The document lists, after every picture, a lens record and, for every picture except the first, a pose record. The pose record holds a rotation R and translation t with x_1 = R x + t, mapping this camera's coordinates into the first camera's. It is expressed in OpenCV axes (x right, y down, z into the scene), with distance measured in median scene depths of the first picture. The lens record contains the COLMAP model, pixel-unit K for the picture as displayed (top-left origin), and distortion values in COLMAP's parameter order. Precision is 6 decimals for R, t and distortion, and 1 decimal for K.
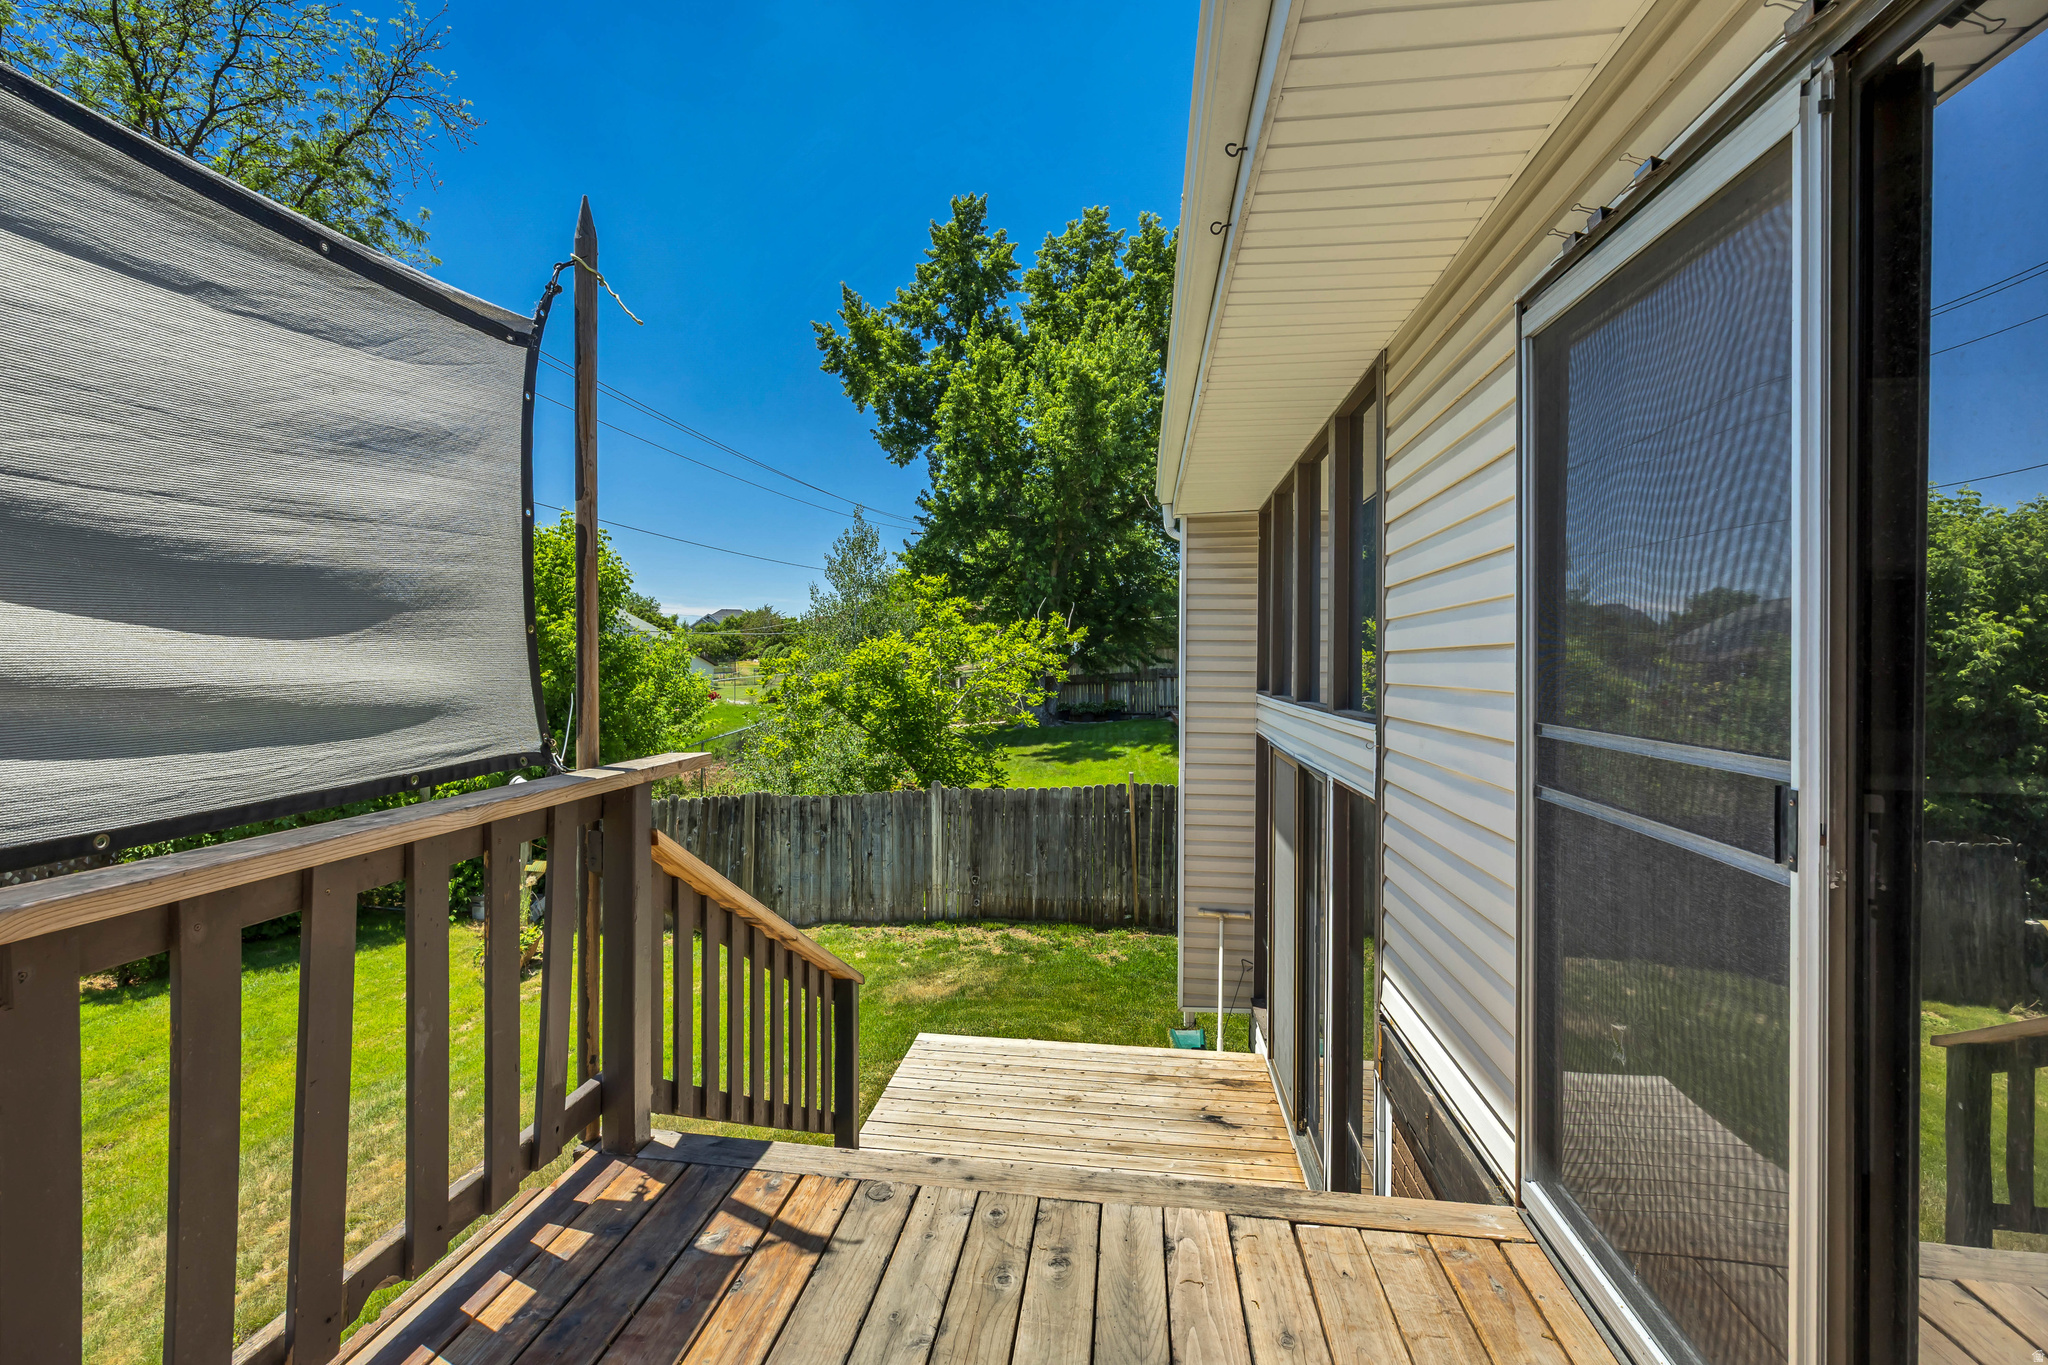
lens RADIAL K [[918.1, 0, 1016.2], [0, 918.1, 674.1], [0, 0, 1]] dist [-0.000819, -0.005970]
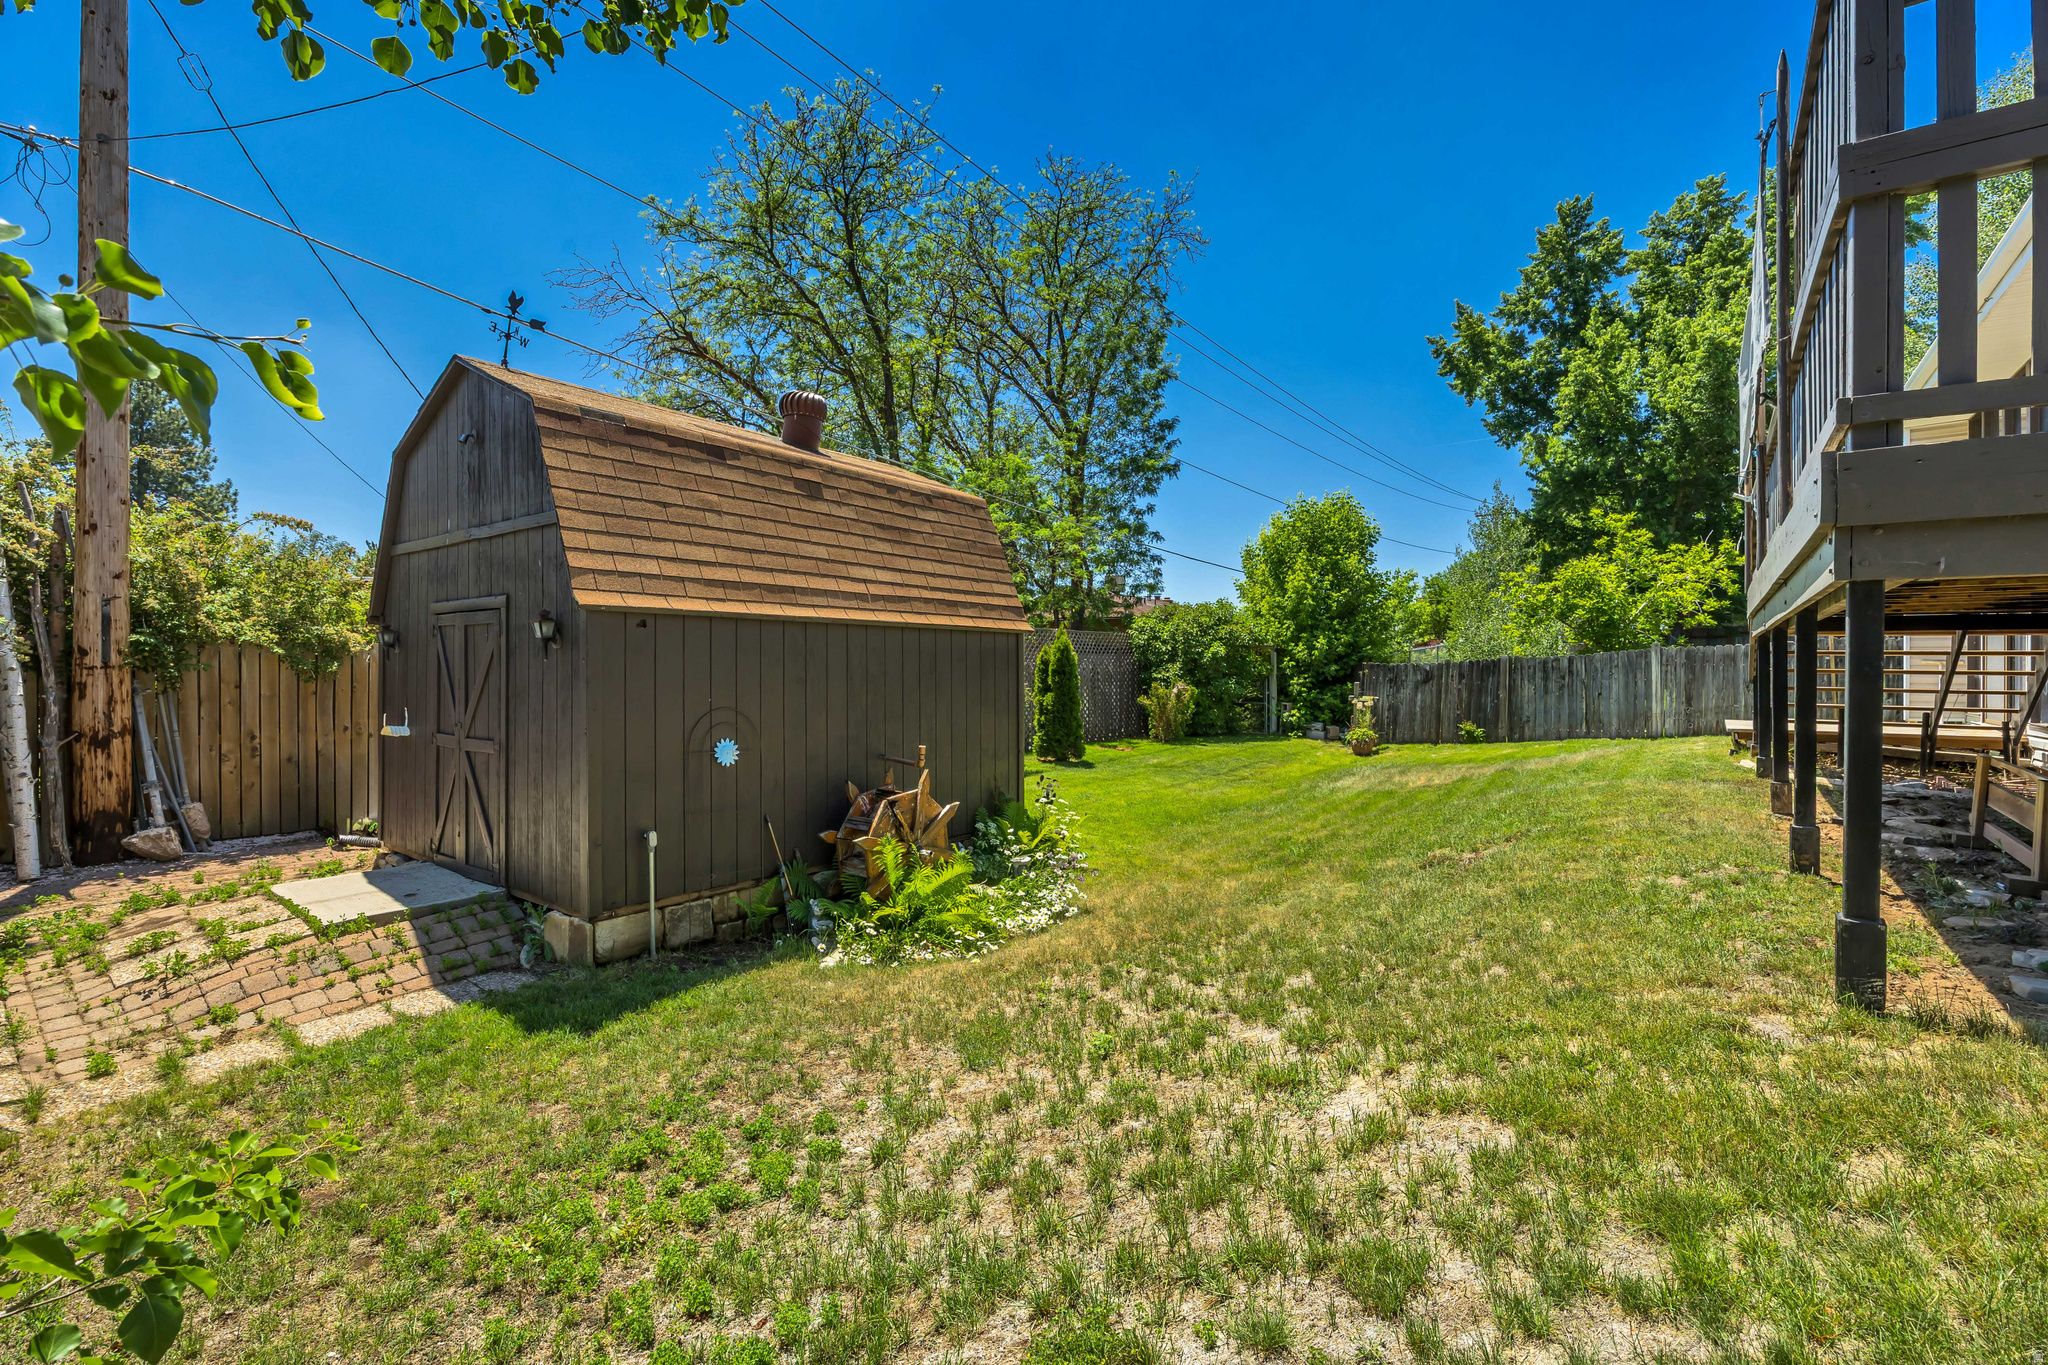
lens RADIAL K [[918.1, 0, 1016.2], [0, 918.1, 674.1], [0, 0, 1]] dist [-0.000819, -0.005970]
pose [[0.871970, 0.001347, -0.489557, -0.102741], [-0.006750, 0.999934, -0.009271, 0.073381], [0.489512, 0.011389, 0.871922, -0.306410]]
